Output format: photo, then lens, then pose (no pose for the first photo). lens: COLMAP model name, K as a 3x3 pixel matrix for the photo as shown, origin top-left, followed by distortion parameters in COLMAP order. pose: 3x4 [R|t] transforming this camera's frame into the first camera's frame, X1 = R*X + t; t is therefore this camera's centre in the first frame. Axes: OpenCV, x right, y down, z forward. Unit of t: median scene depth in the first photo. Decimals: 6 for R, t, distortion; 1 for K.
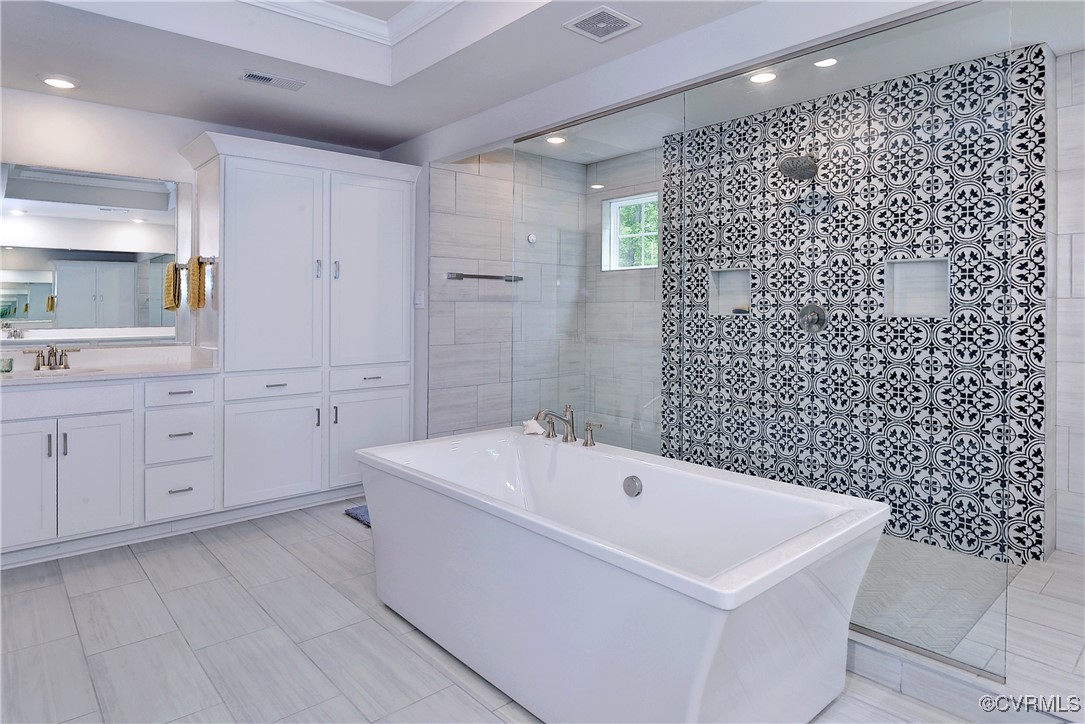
lens RADIAL K [[604.5, 0, 550.8], [0, 604.5, 326.5], [0, 0, 1]] dist [-0.001640, -0.005983]
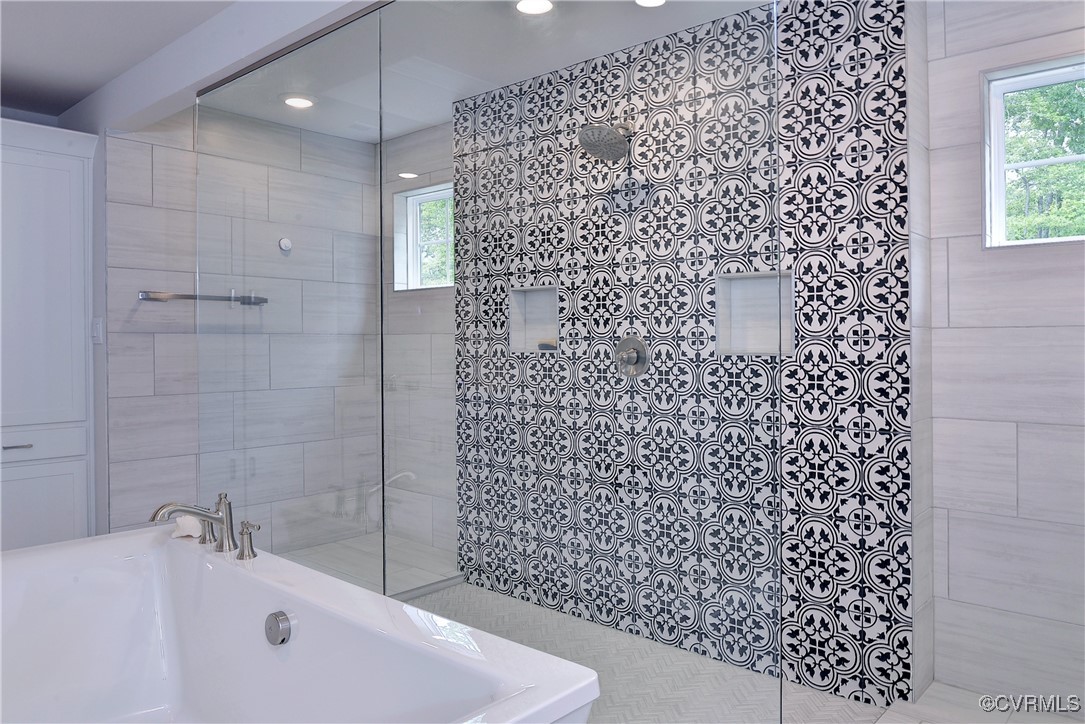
lens RADIAL K [[735.7, 0, 540.1], [0, 735.7, 359.6], [0, 0, 1]] dist [-0.016247, -0.000836]
pose [[0.994649, -0.005385, 0.103172, 0.243988], [0.005744, 0.999978, -0.003191, -0.008199], [-0.103152, 0.003767, 0.994658, 0.157738]]
